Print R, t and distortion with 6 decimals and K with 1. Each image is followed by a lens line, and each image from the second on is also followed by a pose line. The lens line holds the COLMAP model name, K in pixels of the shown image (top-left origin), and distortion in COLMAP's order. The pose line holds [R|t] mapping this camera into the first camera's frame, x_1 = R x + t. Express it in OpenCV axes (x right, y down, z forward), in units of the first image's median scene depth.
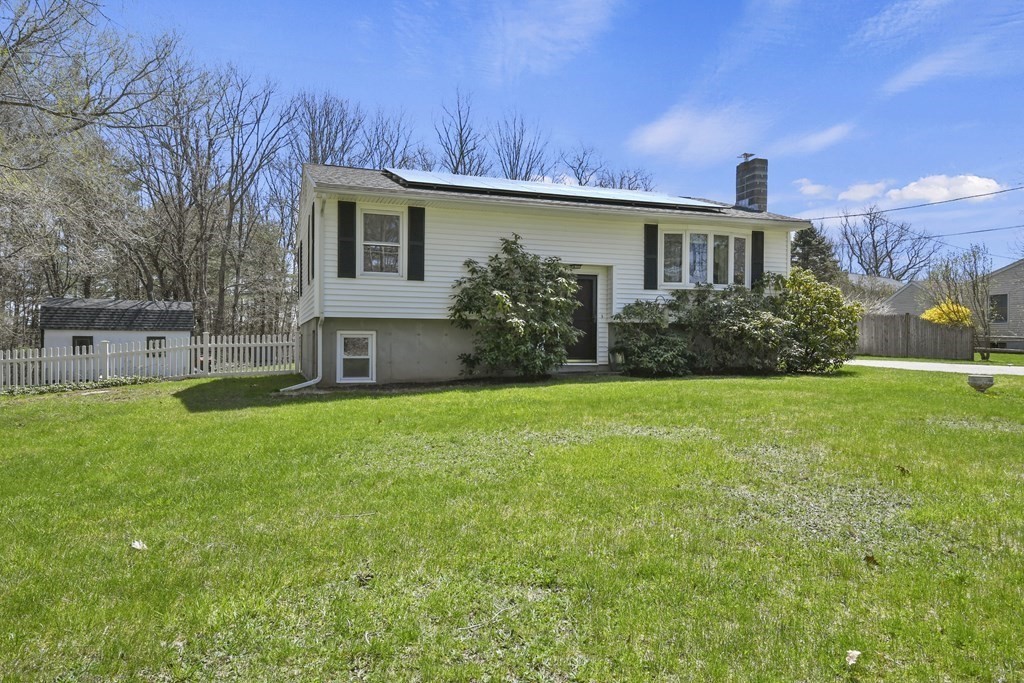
lens RADIAL K [[674.9, 0, 512.0], [0, 674.9, 341.5], [0, 0, 1]] dist [0.058875, -0.001205]
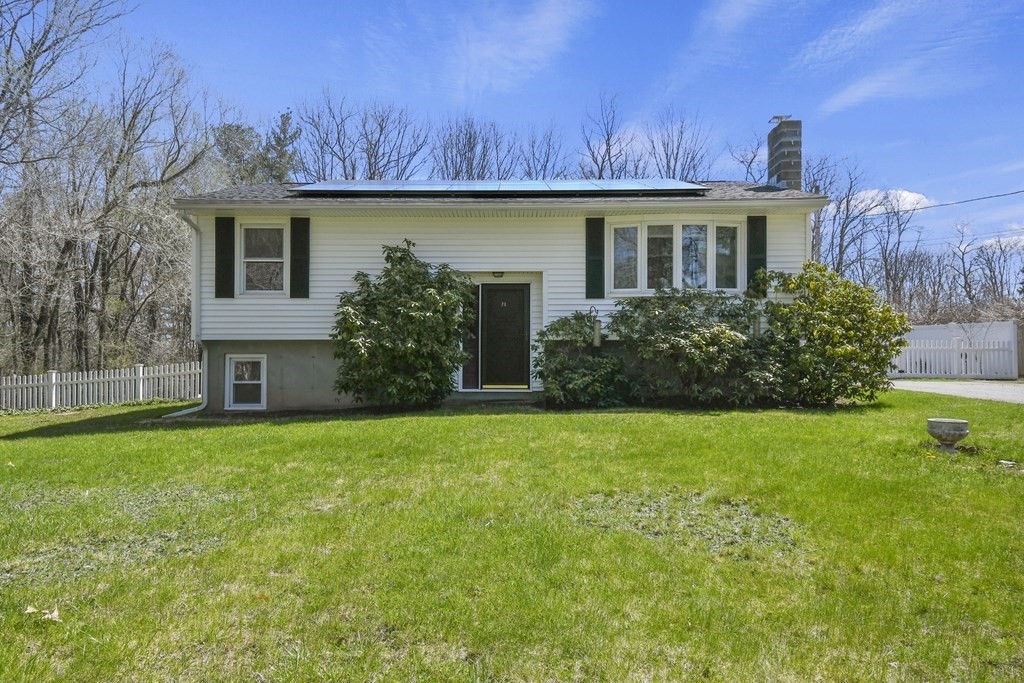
lens RADIAL K [[674.9, 0, 512.0], [0, 674.9, 341.5], [0, 0, 1]] dist [0.058875, -0.001205]
pose [[0.938072, -0.015630, -0.346088, 0.429624], [0.006499, 0.999600, -0.027530, -0.004757], [0.346379, 0.023576, 0.937798, 0.238353]]
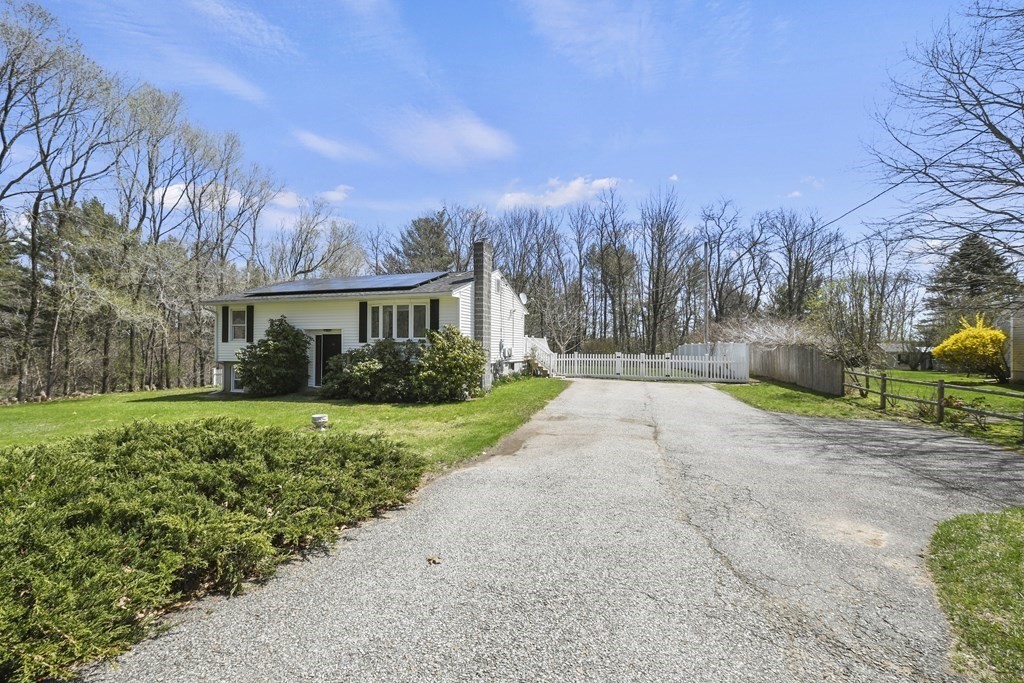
lens RADIAL K [[450.4, 0, 505.9], [0, 450.4, 346.0], [0, 0, 1]] dist [0.035259, -0.029870]
pose [[0.774540, -0.005322, -0.632502, 1.257576], [0.000788, 0.999972, -0.007449, -0.066872], [0.632524, 0.005271, 0.774523, 0.429246]]
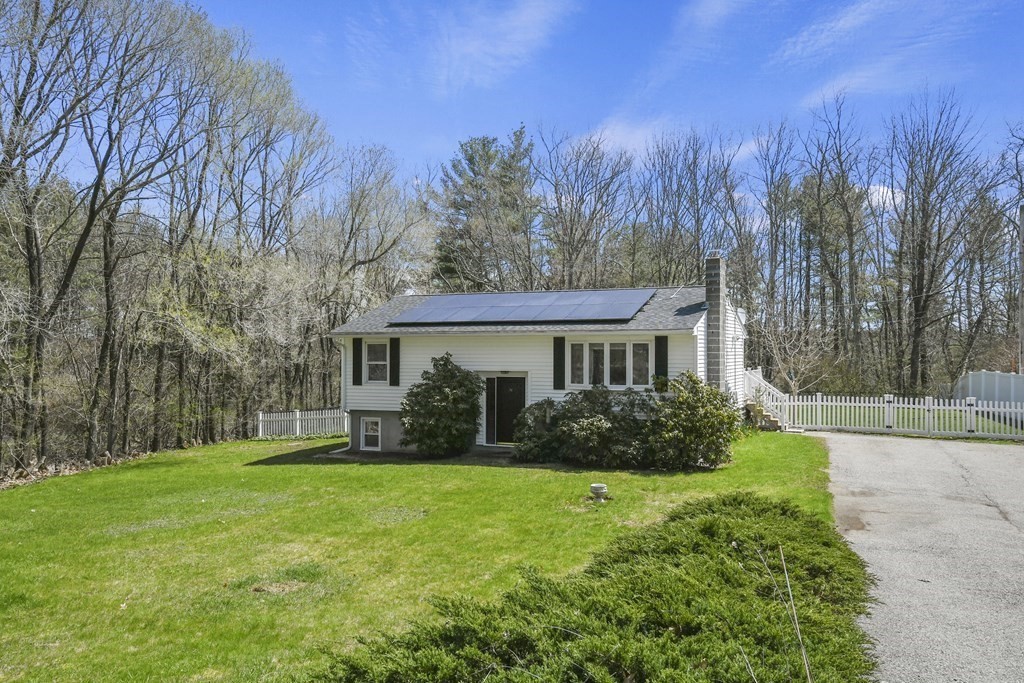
lens RADIAL K [[858.9, 0, 512.0], [0, 858.9, 341.5], [0, 0, 1]] dist [0.128572, -0.001852]
pose [[0.722358, -0.013701, -0.691383, 1.356876], [0.004962, 0.999881, -0.014631, -0.156255], [0.691501, 0.007138, 0.722340, -0.213596]]
